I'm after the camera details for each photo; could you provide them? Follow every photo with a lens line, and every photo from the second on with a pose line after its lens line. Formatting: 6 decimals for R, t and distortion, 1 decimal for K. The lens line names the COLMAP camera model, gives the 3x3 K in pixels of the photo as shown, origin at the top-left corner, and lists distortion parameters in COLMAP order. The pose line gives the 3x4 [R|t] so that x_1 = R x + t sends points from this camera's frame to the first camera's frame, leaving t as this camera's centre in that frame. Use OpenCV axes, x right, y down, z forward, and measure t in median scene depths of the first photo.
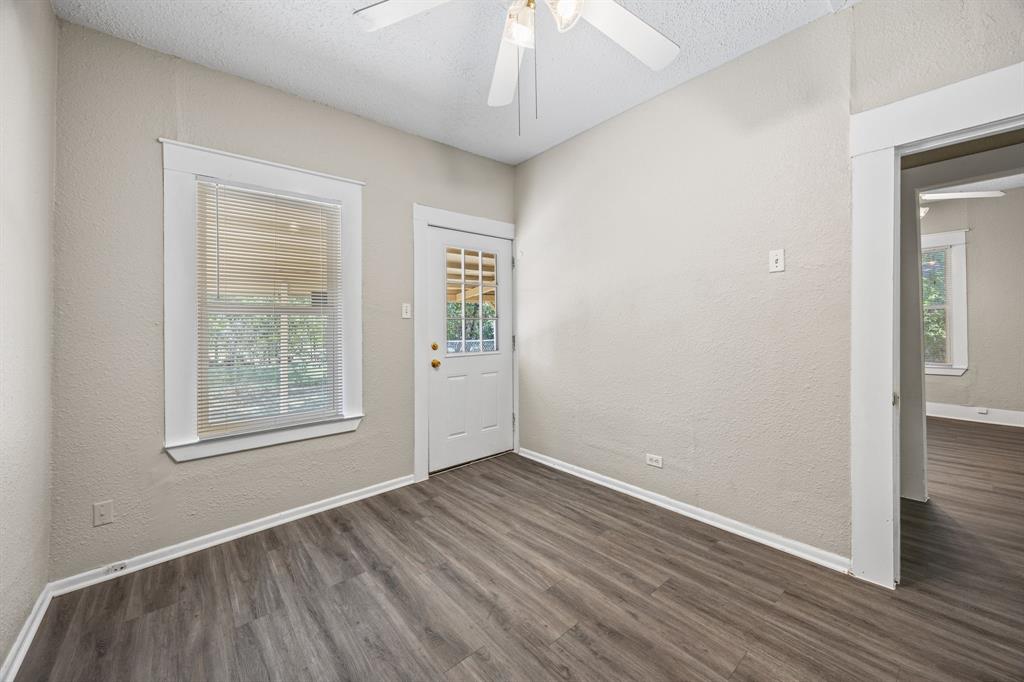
lens RADIAL K [[389.8, 0, 507.7], [0, 389.8, 326.7], [0, 0, 1]] dist [-0.008057, 0.001218]
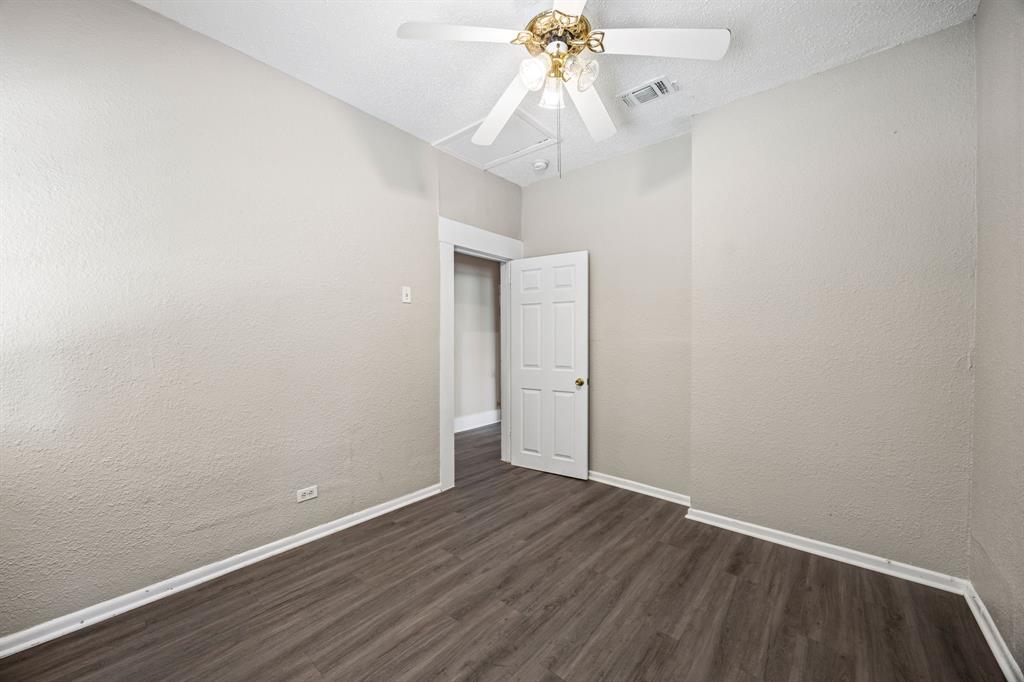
lens RADIAL K [[389.8, 0, 508.2], [0, 389.8, 345.0], [0, 0, 1]] dist [-0.008057, 0.001218]
pose [[-0.164729, 0.000141, 0.986339, -0.678696], [0.002513, 0.999997, 0.000277, 0.007488], [-0.986336, 0.002524, -0.164728, 0.822804]]
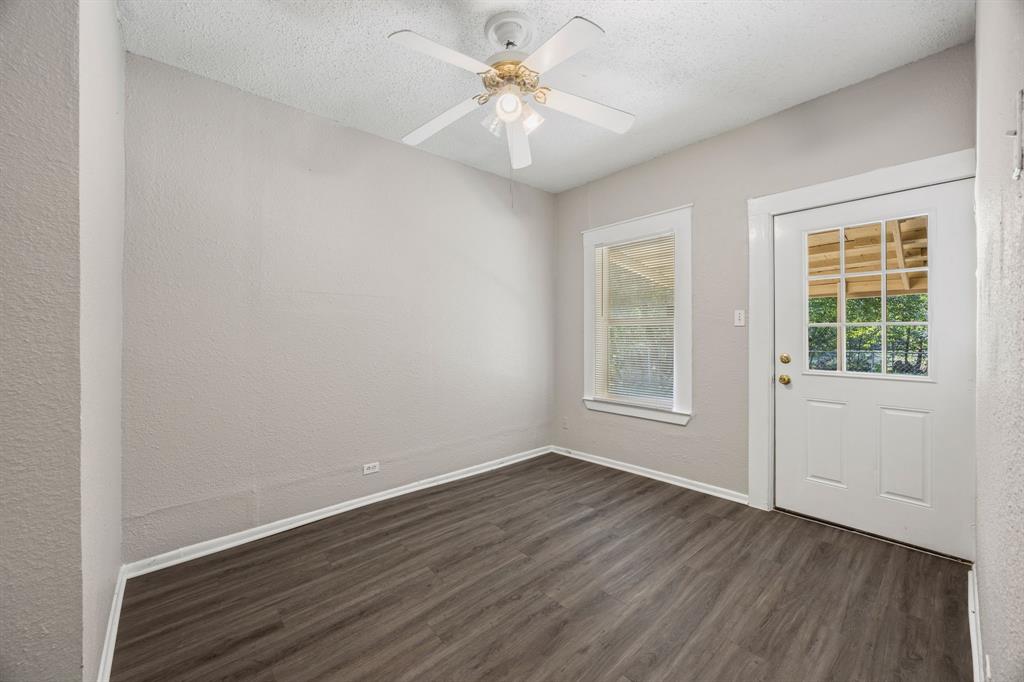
lens RADIAL K [[389.8, 0, 514.1], [0, 389.8, 330.8], [0, 0, 1]] dist [-0.008057, 0.001218]
pose [[0.023721, 0.007969, -0.999687, 0.907555], [0.004042, 0.999959, 0.008067, -0.026914], [0.999710, -0.004232, 0.023688, 0.589014]]
